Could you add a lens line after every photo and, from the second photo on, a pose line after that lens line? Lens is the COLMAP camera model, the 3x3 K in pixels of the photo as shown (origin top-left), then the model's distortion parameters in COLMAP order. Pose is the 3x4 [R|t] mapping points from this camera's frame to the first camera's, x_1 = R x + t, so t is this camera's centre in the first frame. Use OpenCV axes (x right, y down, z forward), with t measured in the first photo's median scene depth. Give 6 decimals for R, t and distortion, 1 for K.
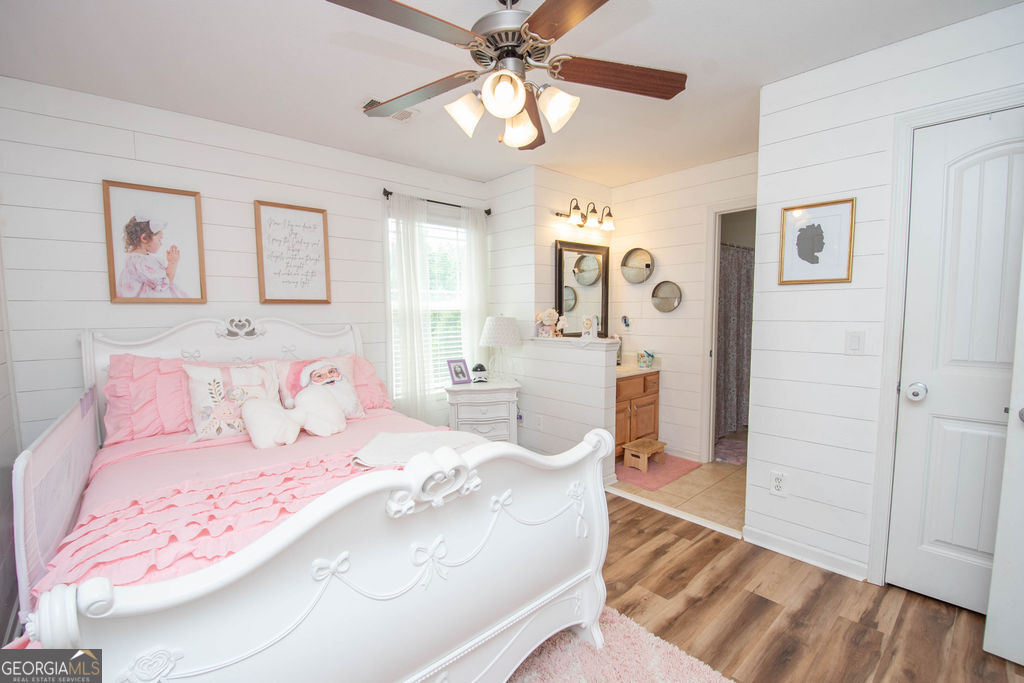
lens RADIAL K [[451.9, 0, 500.4], [0, 451.9, 354.6], [0, 0, 1]] dist [-0.012118, -0.005905]
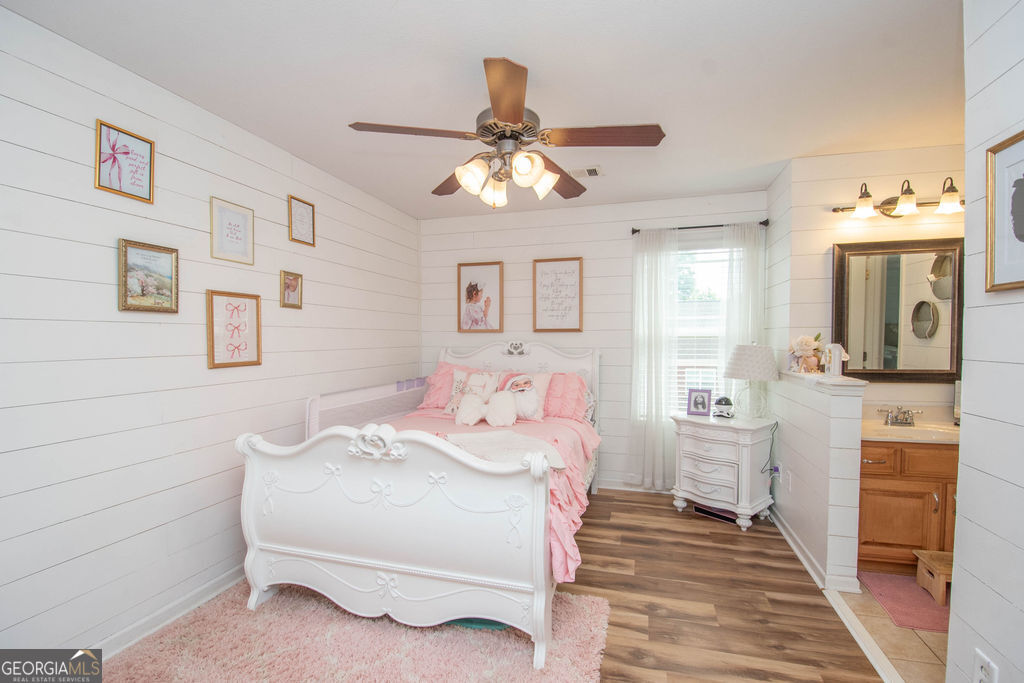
lens RADIAL K [[451.9, 0, 507.8], [0, 451.9, 350.3], [0, 0, 1]] dist [-0.012118, -0.005905]
pose [[0.515474, 0.027905, -0.856450, 0.493458], [-0.080017, 0.996670, -0.015687, -0.022840], [0.853161, 0.076617, 0.515991, 0.167867]]
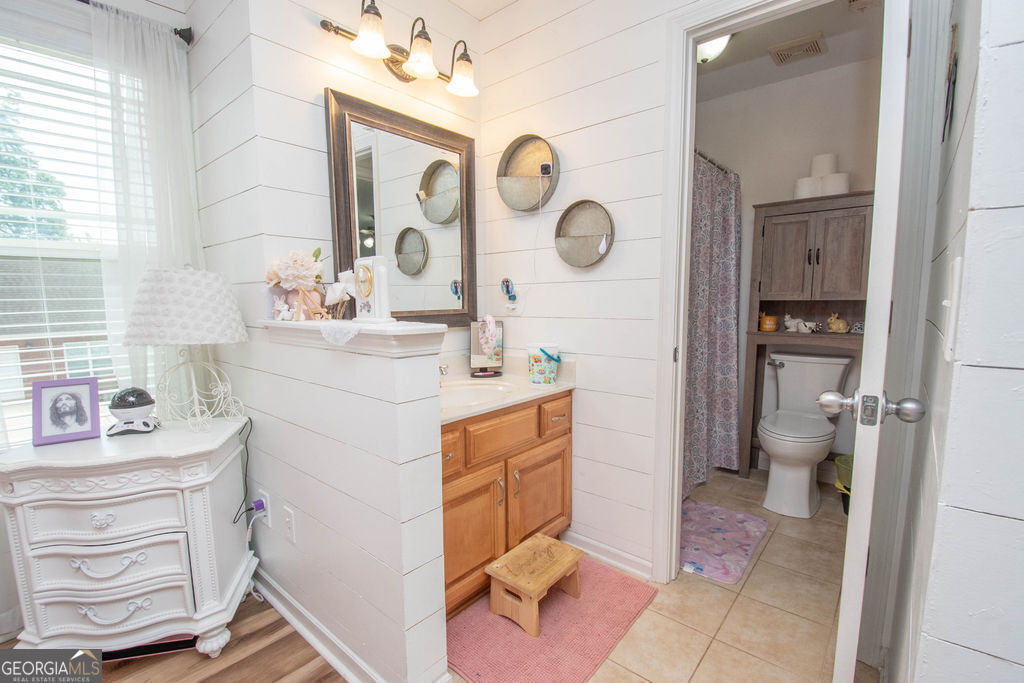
lens RADIAL K [[451.9, 0, 503.1], [0, 451.9, 359.1], [0, 0, 1]] dist [-0.012118, -0.005905]
pose [[0.991760, -0.015095, 0.127219, 0.232198], [0.011165, 0.999440, 0.031552, -0.014213], [-0.127624, -0.029871, 0.991373, 0.562656]]
